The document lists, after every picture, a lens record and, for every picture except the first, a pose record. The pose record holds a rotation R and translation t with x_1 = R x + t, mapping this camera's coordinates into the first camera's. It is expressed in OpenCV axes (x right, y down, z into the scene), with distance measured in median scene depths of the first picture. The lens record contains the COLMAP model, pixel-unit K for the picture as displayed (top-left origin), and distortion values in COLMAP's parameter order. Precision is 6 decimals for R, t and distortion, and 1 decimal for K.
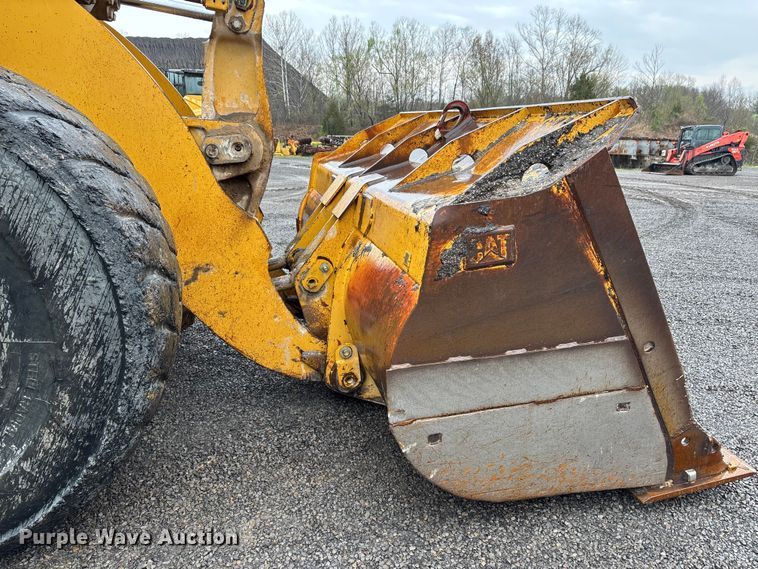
lens RADIAL K [[582.6, 0, 379.0], [0, 582.6, 284.5], [0, 0, 1]] dist [0.028733, -0.005384]
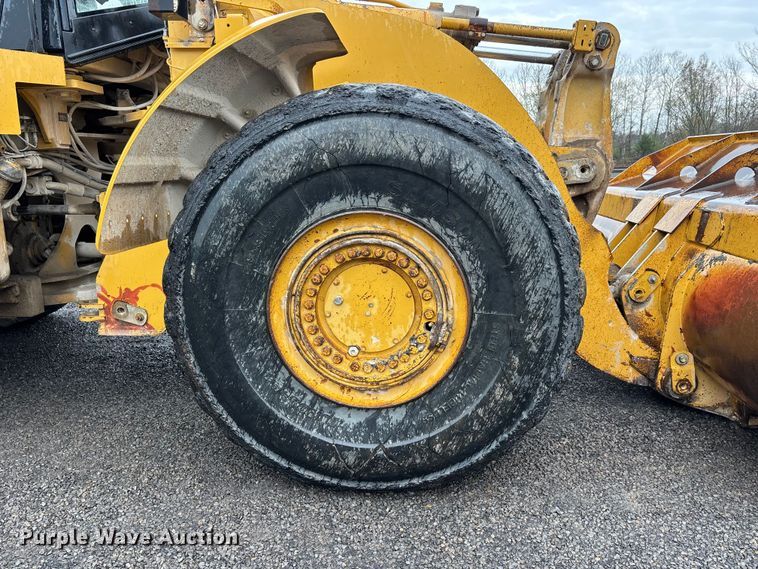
lens RADIAL K [[582.6, 0, 378.7], [0, 582.6, 291.7], [0, 0, 1]] dist [0.035418, -0.004885]
pose [[0.953633, 0.030619, -0.299409, -0.270984], [-0.046260, 0.997902, -0.045291, 0.070830], [0.297394, 0.057041, 0.953049, -0.184117]]
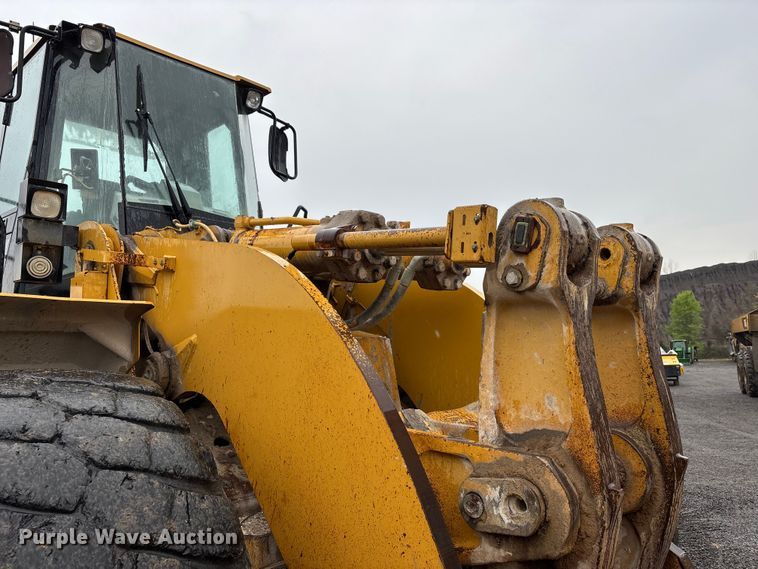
lens RADIAL K [[582.6, 0, 379.0], [0, 582.6, 284.5], [0, 0, 1]] dist [0.028733, -0.005384]
pose [[0.521661, -0.125370, -0.843891, 0.142150], [-0.179217, 0.950971, -0.252063, -0.263041], [0.834117, 0.282731, 0.473616, 0.604428]]
